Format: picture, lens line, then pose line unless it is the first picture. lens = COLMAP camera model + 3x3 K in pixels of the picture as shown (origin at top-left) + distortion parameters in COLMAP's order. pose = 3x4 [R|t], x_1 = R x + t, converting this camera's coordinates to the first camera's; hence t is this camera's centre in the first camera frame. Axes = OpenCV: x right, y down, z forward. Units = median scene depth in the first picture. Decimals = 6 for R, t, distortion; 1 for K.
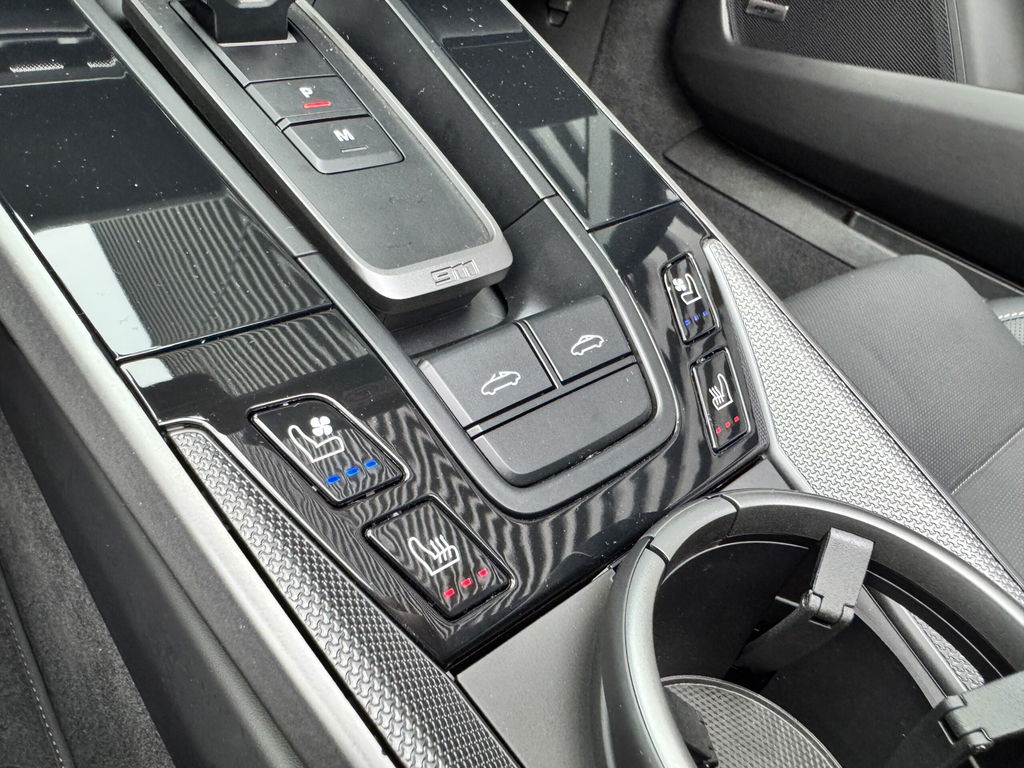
lens RADIAL K [[748.2, 0, 476.2], [0, 748.2, 409.4], [0, 0, 1]] dist [0.032030, -0.037935]
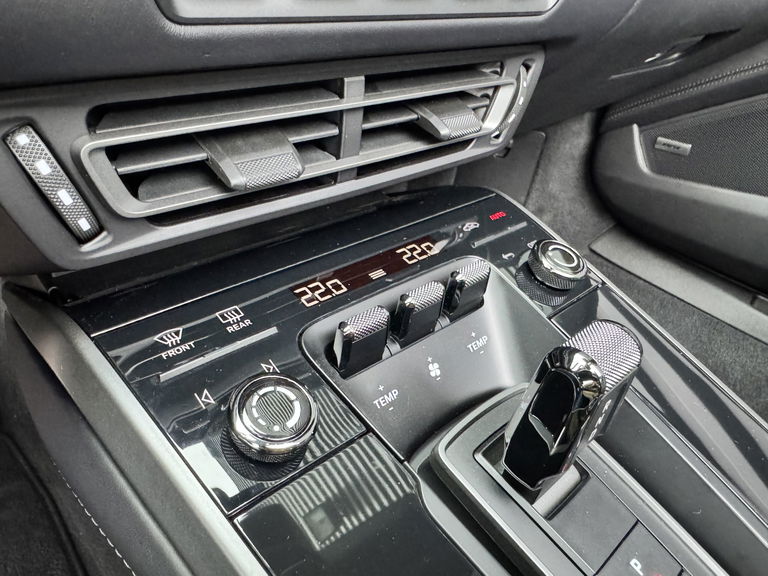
lens RADIAL K [[561.2, 0, 367.2], [0, 561.2, 310.7], [0, 0, 1]] dist [0.032030, -0.037935]
pose [[0.998315, -0.057995, 0.001801, -0.617674], [0.057963, 0.995399, -0.076298, -0.780642], [0.002632, 0.076274, 0.997083, 0.170959]]
